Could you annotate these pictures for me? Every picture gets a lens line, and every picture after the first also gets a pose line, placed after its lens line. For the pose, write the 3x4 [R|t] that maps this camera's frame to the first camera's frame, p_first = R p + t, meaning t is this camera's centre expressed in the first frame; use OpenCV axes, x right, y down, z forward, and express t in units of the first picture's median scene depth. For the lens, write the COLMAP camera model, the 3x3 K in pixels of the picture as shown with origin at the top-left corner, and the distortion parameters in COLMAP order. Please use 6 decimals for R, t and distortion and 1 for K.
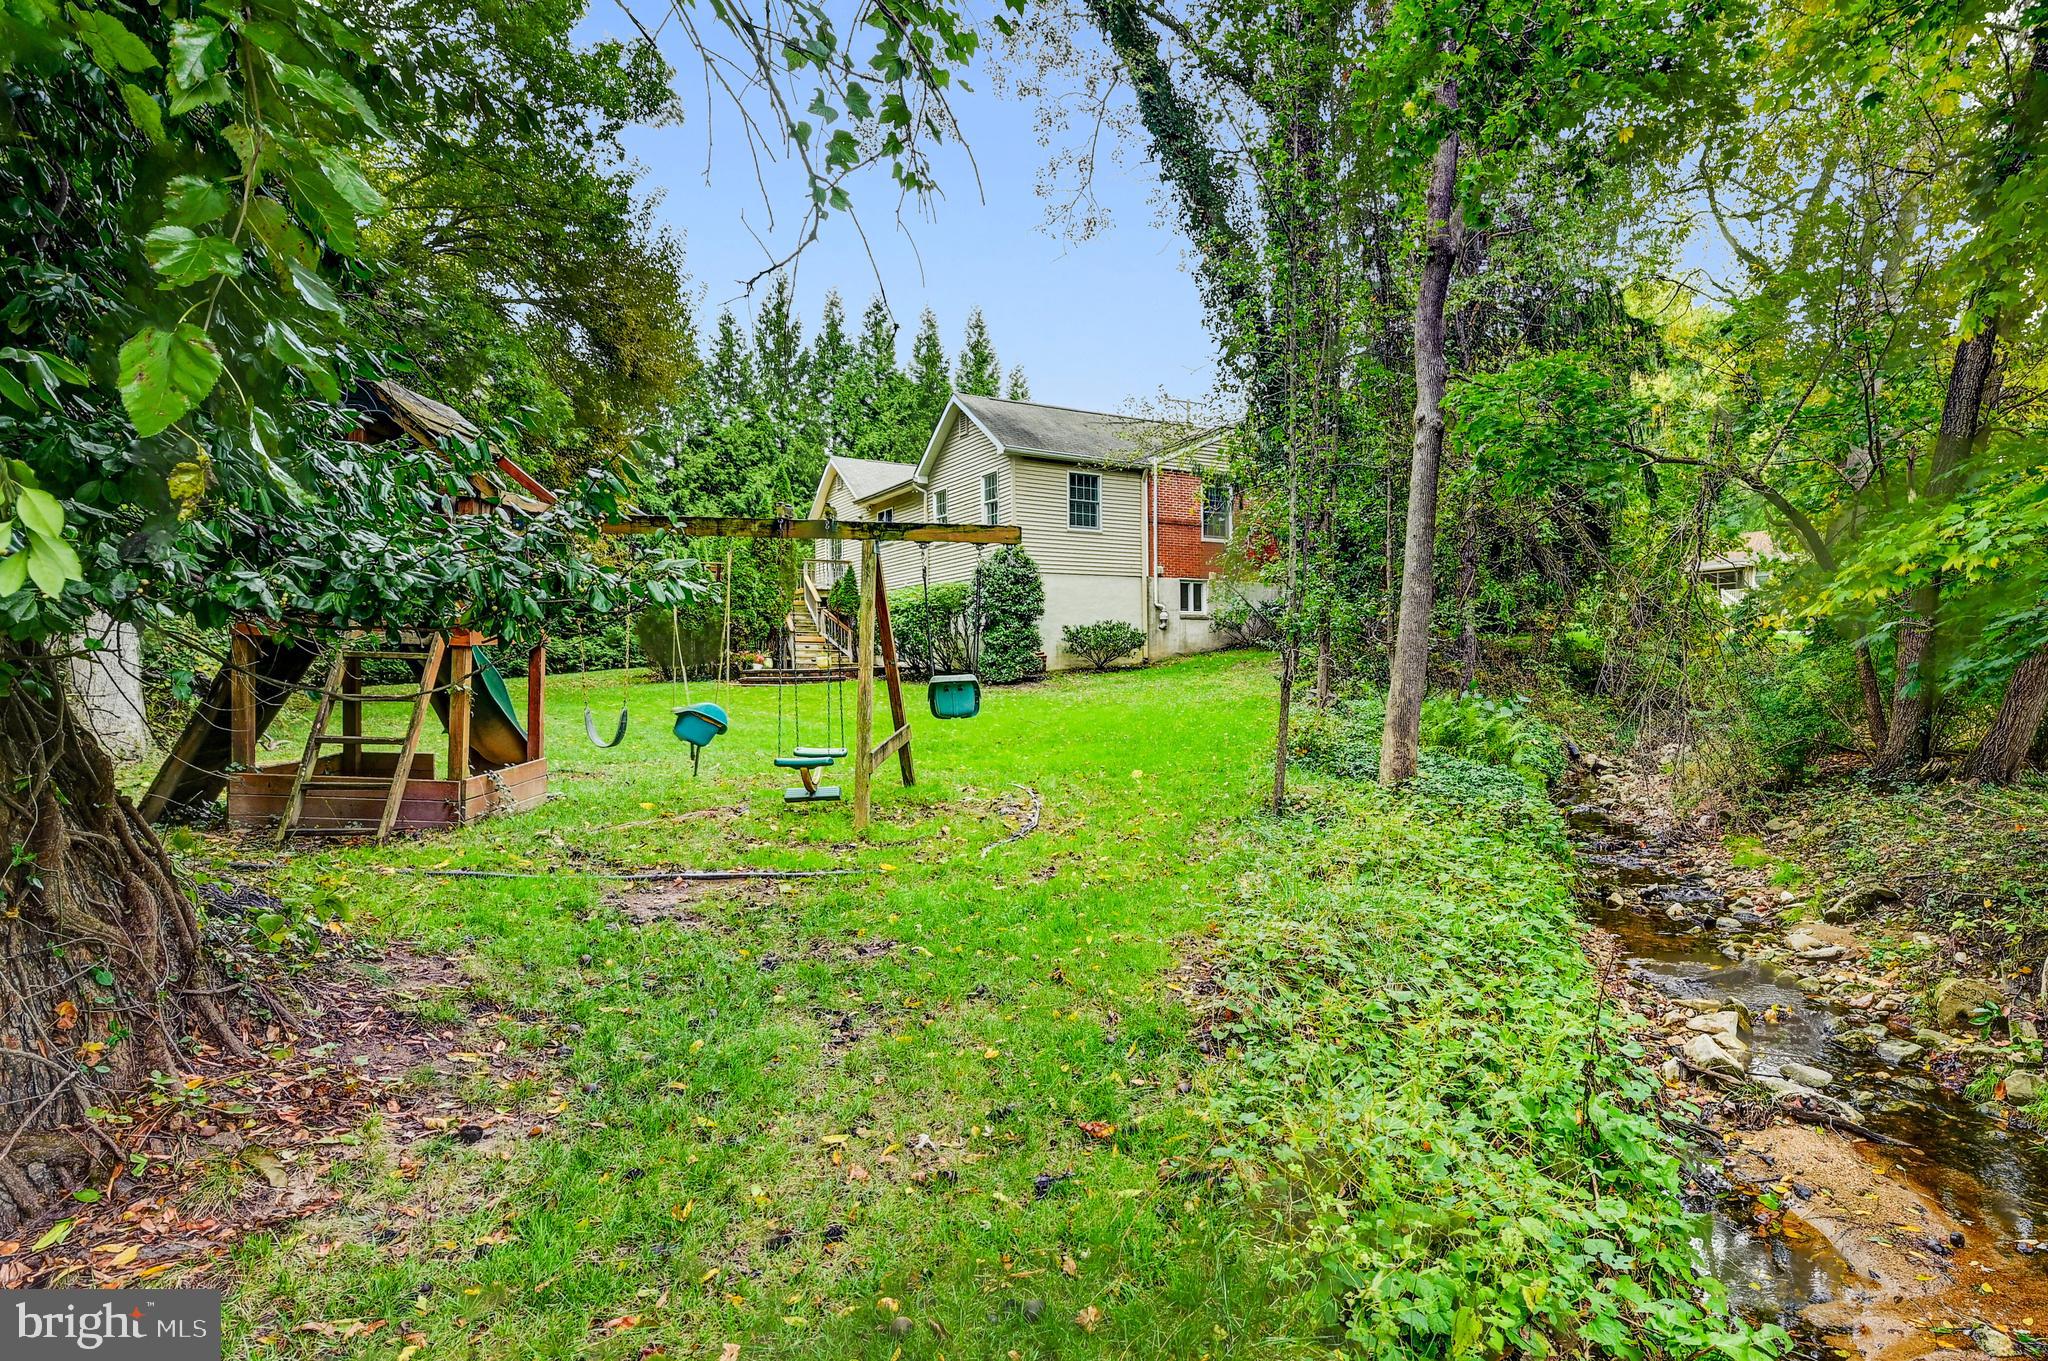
lens RADIAL K [[862.8, 0, 980.6], [0, 862.8, 661.8], [0, 0, 1]] dist [0.001591, 0.000289]
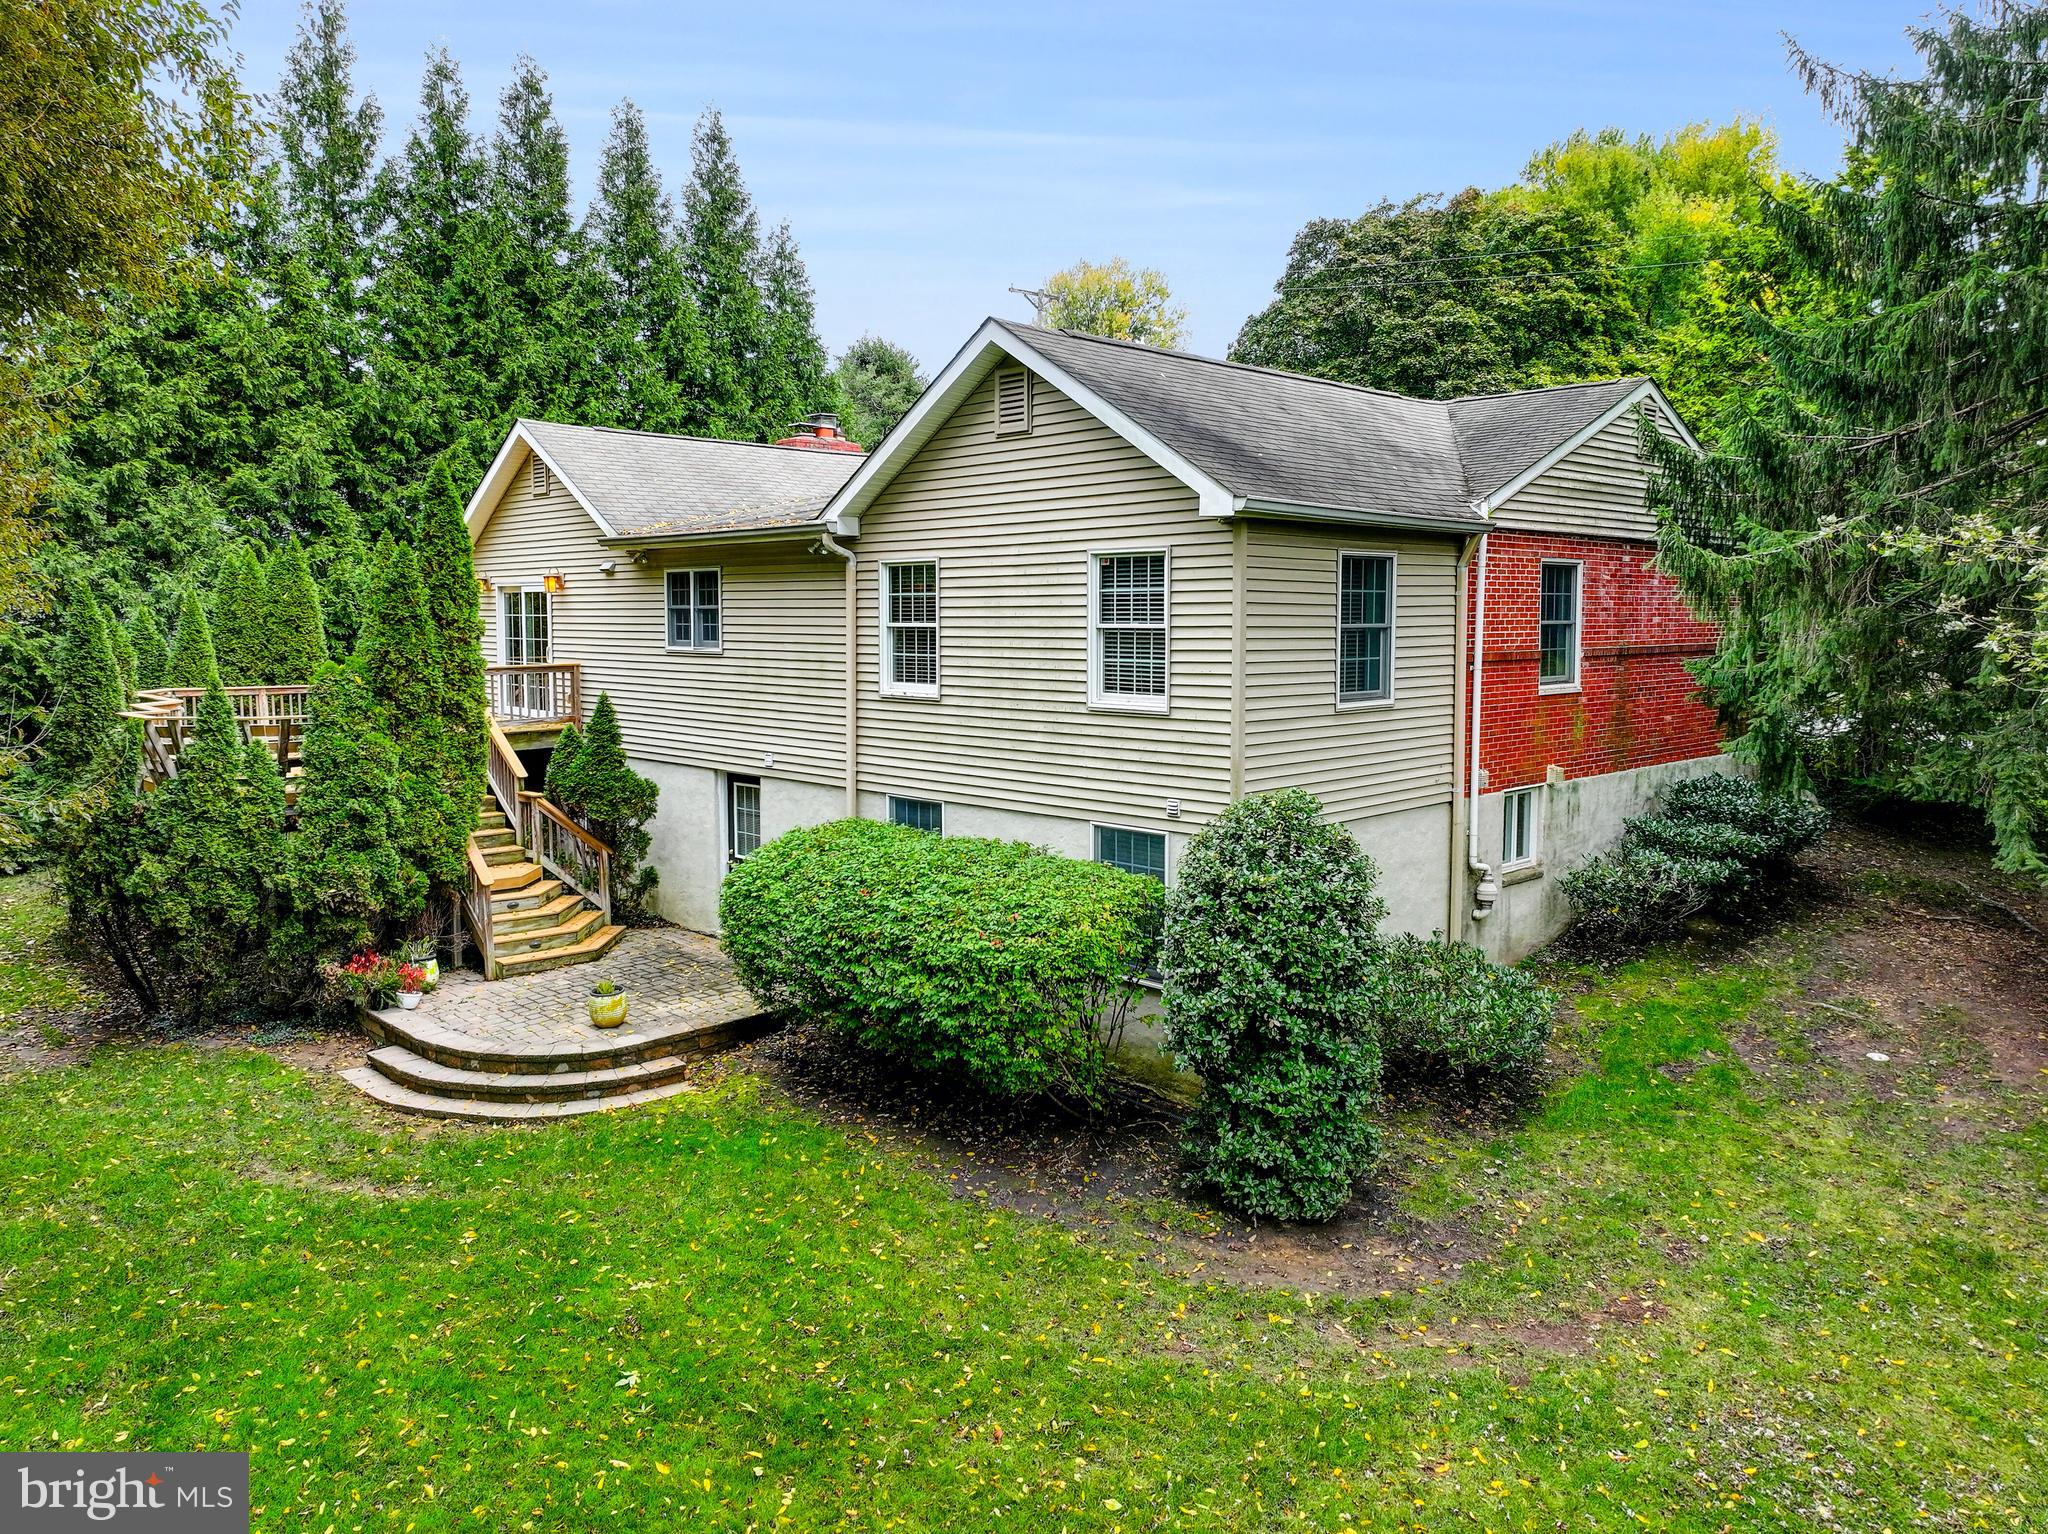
lens RADIAL K [[1490.6, 0, 961.2], [0, 1490.6, 767.3], [0, 0, 1]] dist [-0.002973, 0.068014]
pose [[0.982907, -0.016347, 0.183373, -0.058478], [0.012279, 0.999653, 0.023302, -0.047316], [-0.183691, -0.020652, 0.982767, 0.129344]]
